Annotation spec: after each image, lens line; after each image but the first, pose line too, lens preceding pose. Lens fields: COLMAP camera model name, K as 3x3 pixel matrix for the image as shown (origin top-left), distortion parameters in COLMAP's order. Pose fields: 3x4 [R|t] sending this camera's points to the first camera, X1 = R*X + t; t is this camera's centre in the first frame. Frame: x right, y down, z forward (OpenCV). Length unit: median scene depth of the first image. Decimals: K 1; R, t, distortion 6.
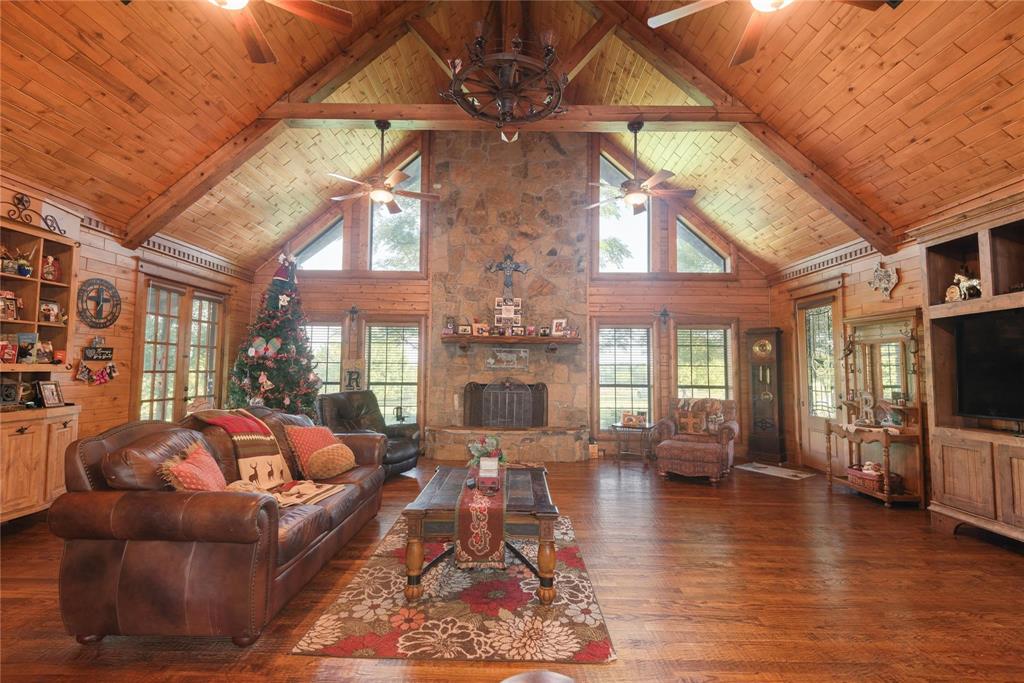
lens RADIAL K [[465.0, 0, 513.3], [0, 465.0, 338.1], [0, 0, 1]] dist [0.013991, -0.003673]
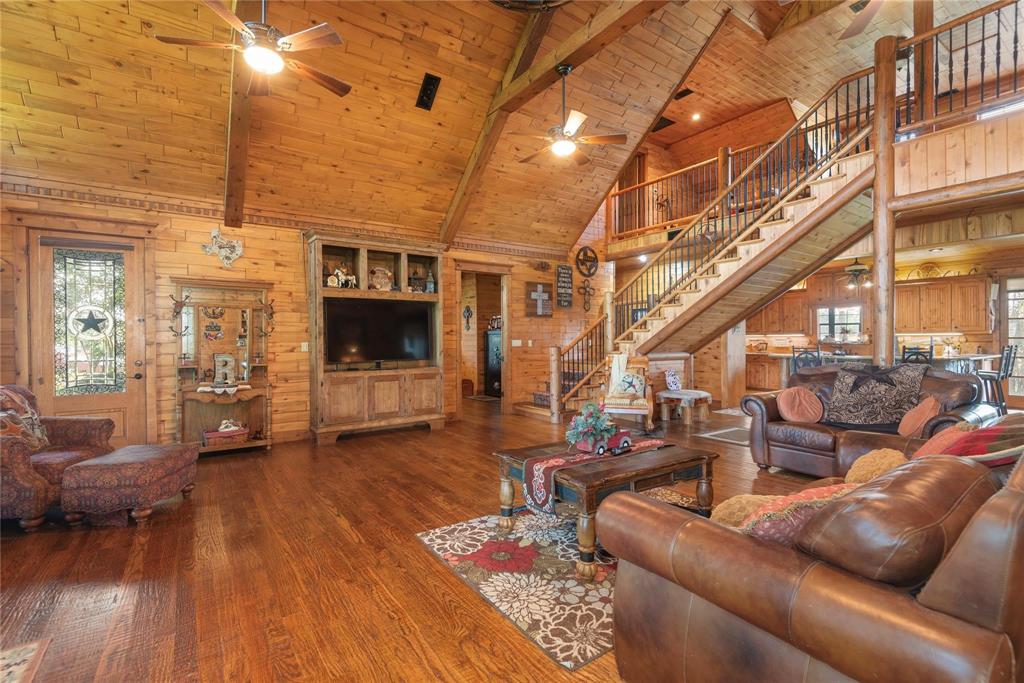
lens RADIAL K [[465.0, 0, 515.6], [0, 465.0, 345.7], [0, 0, 1]] dist [0.013991, -0.003673]
pose [[-0.580471, -0.020370, 0.814026, -0.292126], [-0.056245, 0.998302, -0.015126, 0.047455], [-0.812336, -0.054565, -0.580631, 0.617636]]
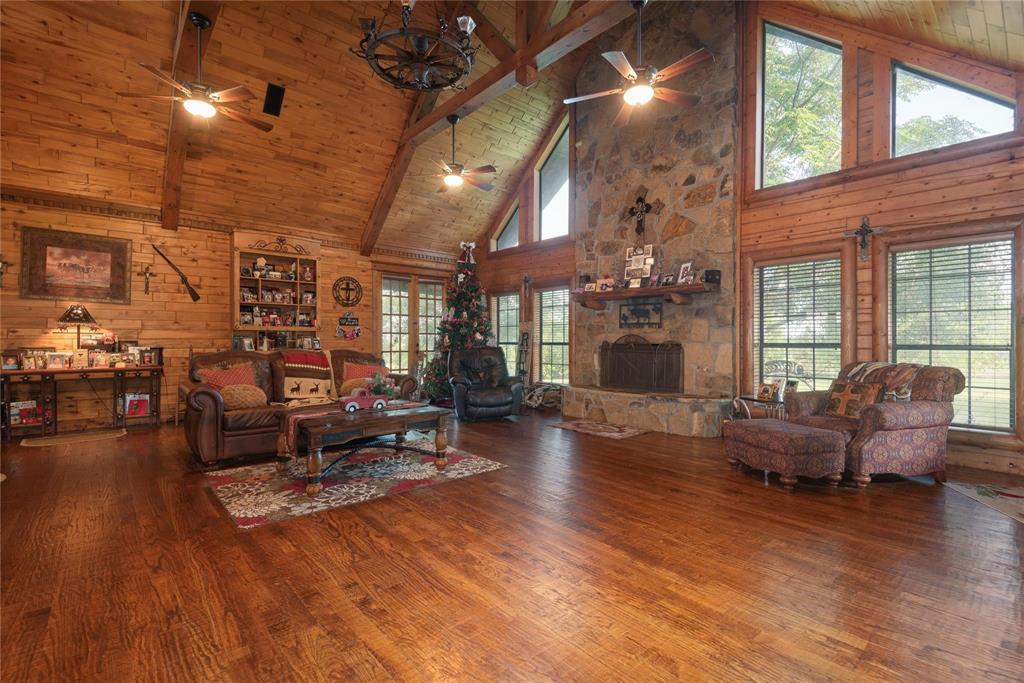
lens RADIAL K [[465.0, 0, 505.0], [0, 465.0, 339.5], [0, 0, 1]] dist [0.013991, -0.003673]
pose [[0.656625, -0.011466, -0.754130, 0.533047], [0.053766, 0.998052, 0.031640, 0.053401], [0.752298, -0.061322, 0.655963, 0.233308]]
